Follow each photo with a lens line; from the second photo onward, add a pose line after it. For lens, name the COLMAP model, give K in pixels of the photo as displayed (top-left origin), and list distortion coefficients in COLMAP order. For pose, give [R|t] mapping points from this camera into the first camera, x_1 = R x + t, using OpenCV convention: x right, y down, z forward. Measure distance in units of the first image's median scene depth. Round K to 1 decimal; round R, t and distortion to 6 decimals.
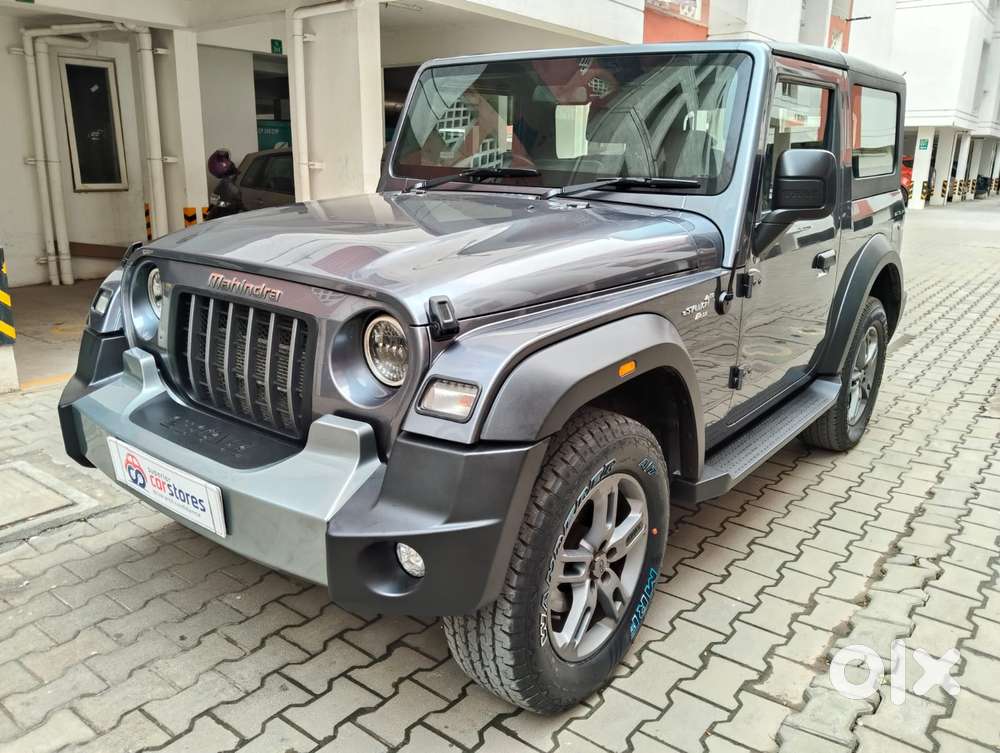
lens RADIAL K [[813.0, 0, 500.0], [0, 813.0, 376.5], [0, 0, 1]] dist [-0.007093, -0.016658]
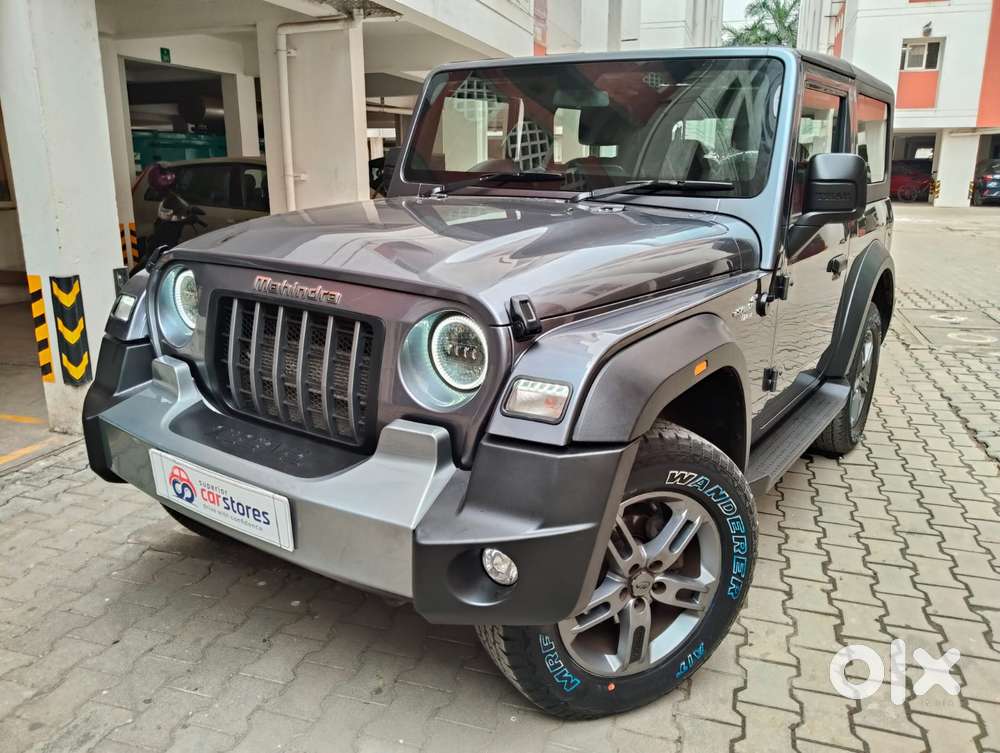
lens RADIAL K [[813.0, 0, 500.0], [0, 813.0, 376.5], [0, 0, 1]] dist [-0.007093, -0.016658]
pose [[0.997403, -0.013978, 0.070649, -0.142077], [0.015236, 0.999734, -0.017292, 0.012548], [-0.070389, 0.018323, 0.997351, 0.027622]]
